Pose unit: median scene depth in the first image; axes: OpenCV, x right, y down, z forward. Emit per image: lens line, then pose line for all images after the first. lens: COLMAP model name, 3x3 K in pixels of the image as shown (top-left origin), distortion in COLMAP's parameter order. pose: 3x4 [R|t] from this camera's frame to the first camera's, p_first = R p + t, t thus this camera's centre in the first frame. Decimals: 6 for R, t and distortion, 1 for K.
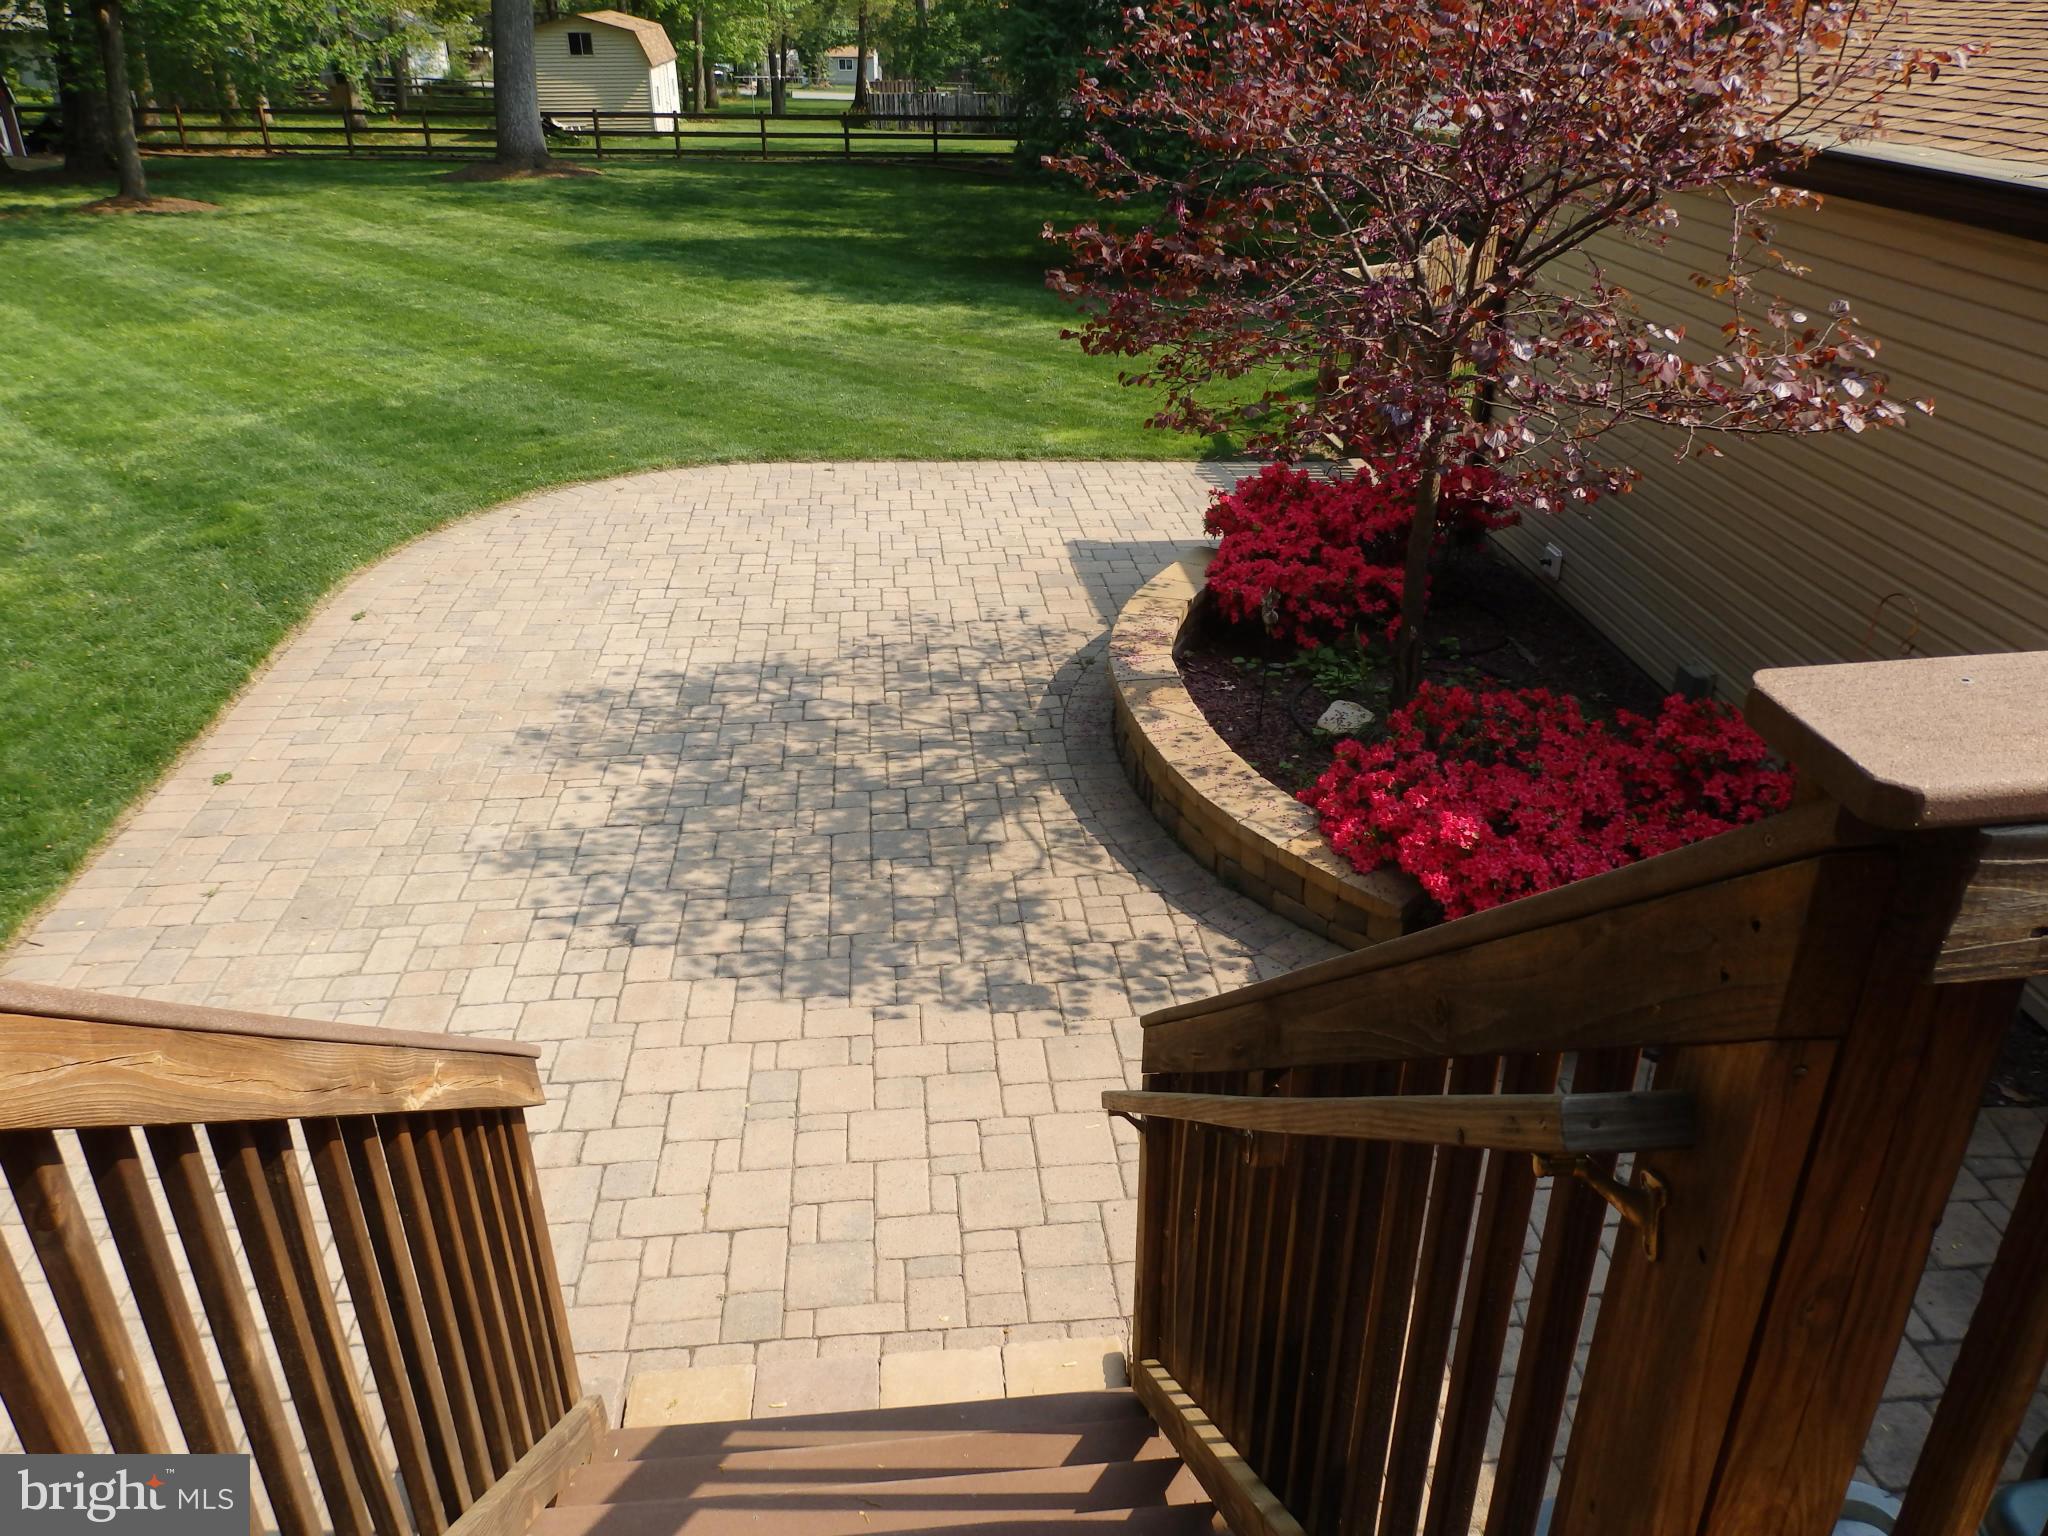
lens RADIAL K [[1521.9, 0, 1027.7], [0, 1521.9, 775.5], [0, 0, 1]] dist [-0.001918, 0.009626]
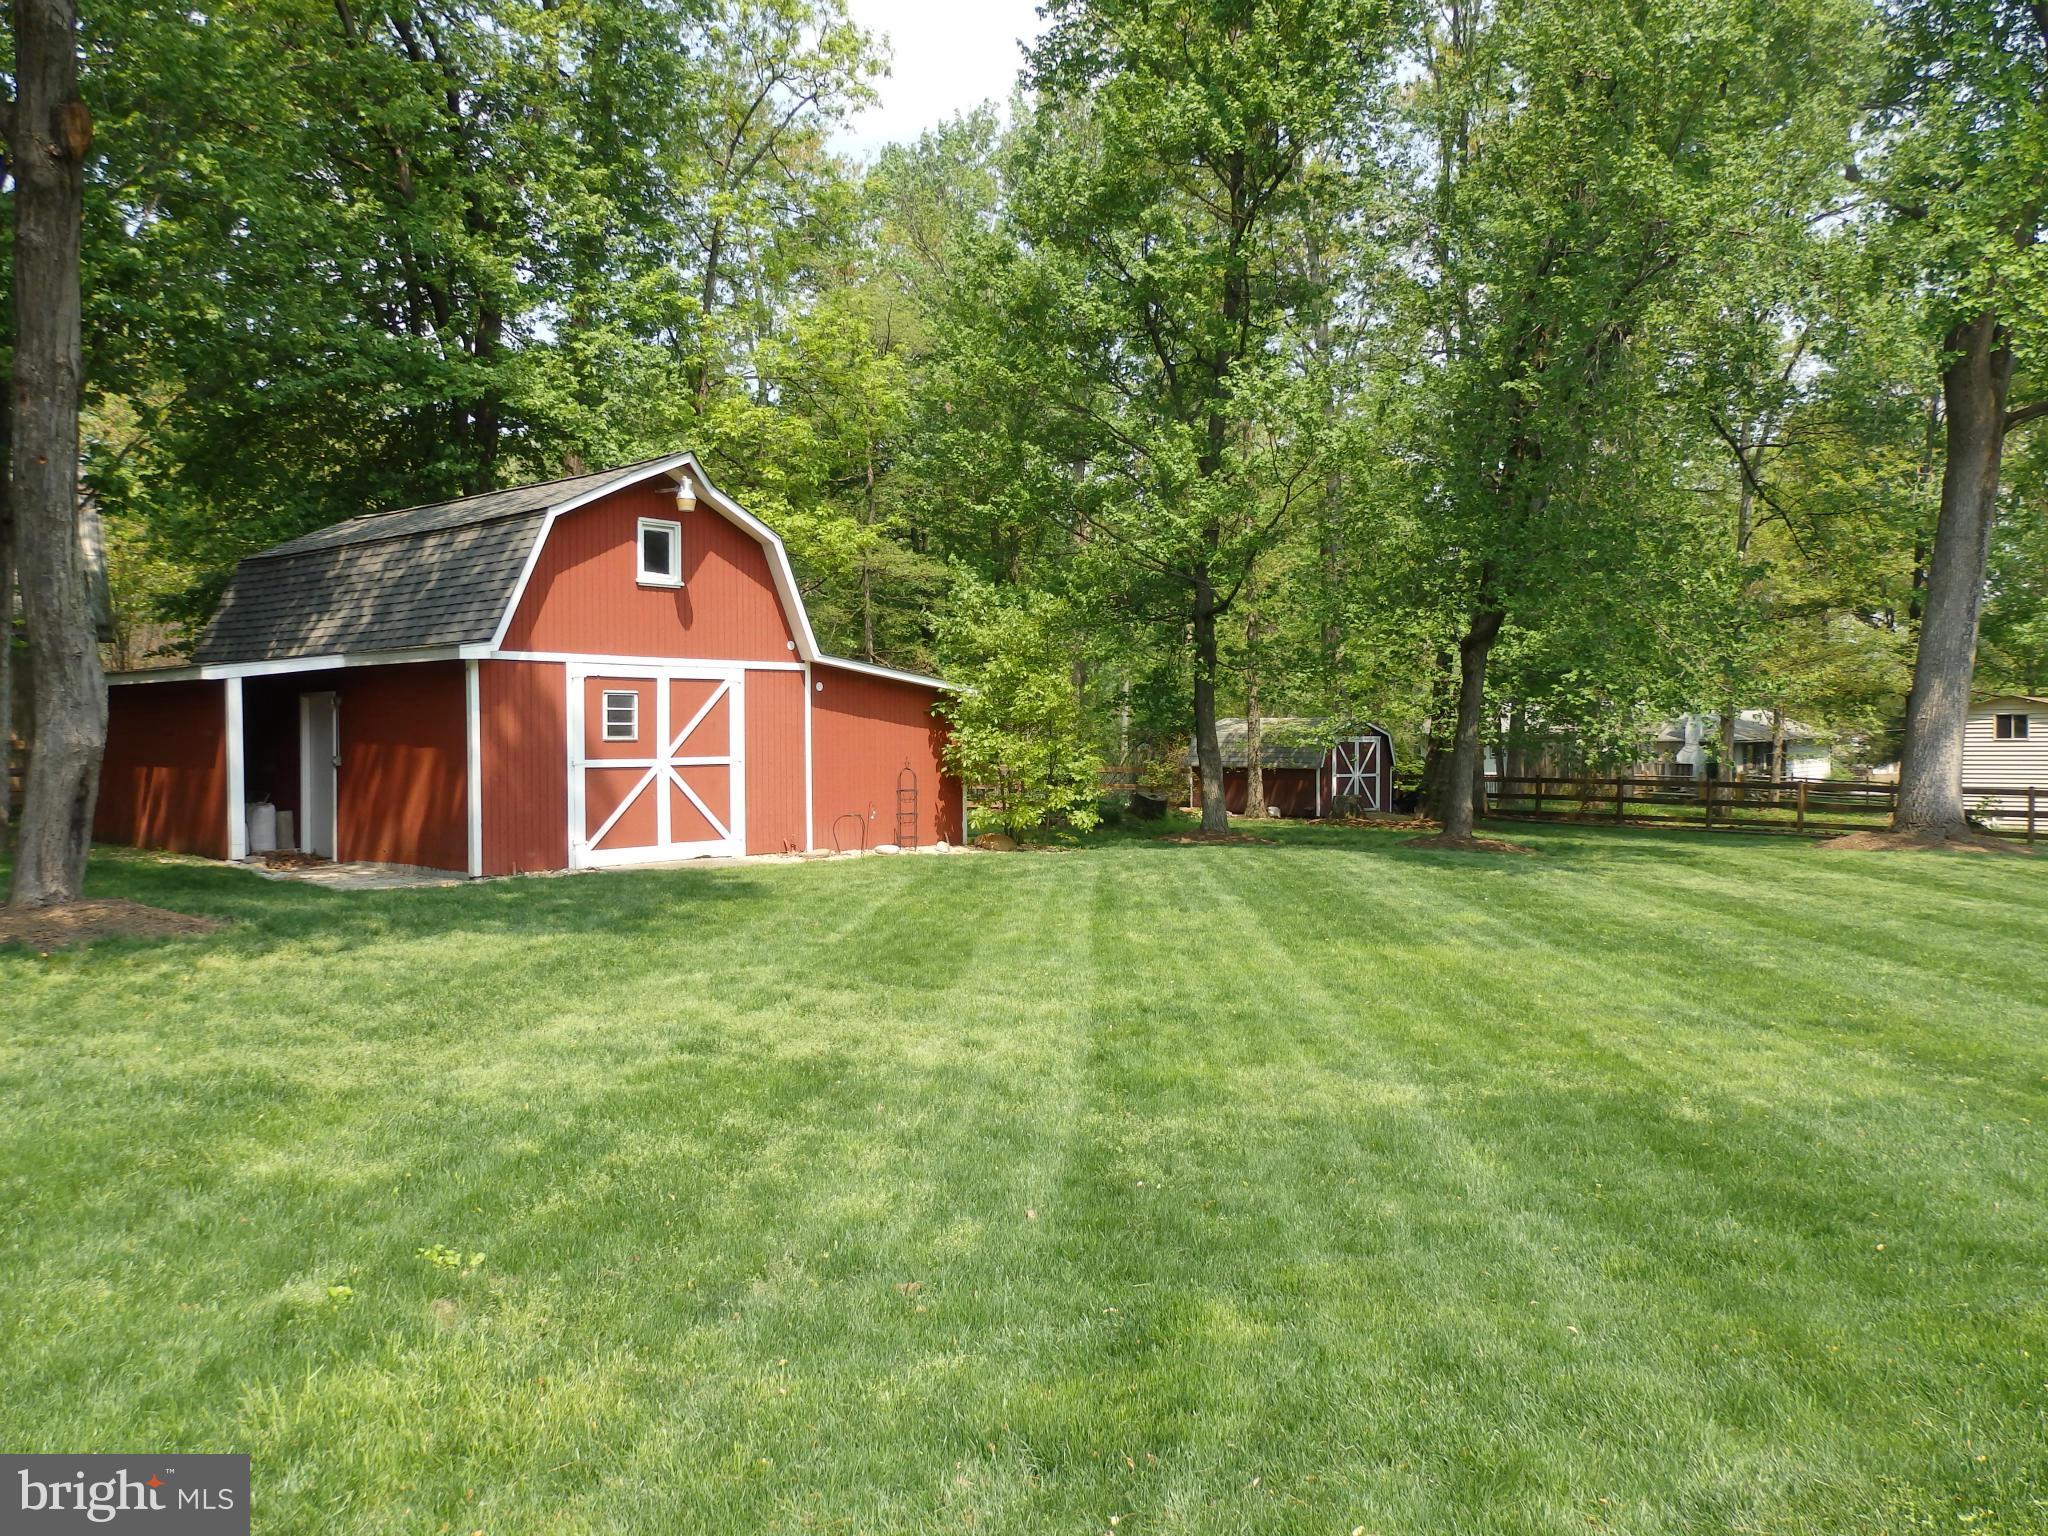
lens RADIAL K [[1521.9, 0, 1024.9], [0, 1521.9, 767.9], [0, 0, 1]] dist [-0.001918, 0.009626]
pose [[0.686278, 0.013479, -0.727215, -0.210337], [-0.328861, 0.897543, -0.293712, -0.131195], [0.648747, 0.440721, 0.620396, 0.513785]]
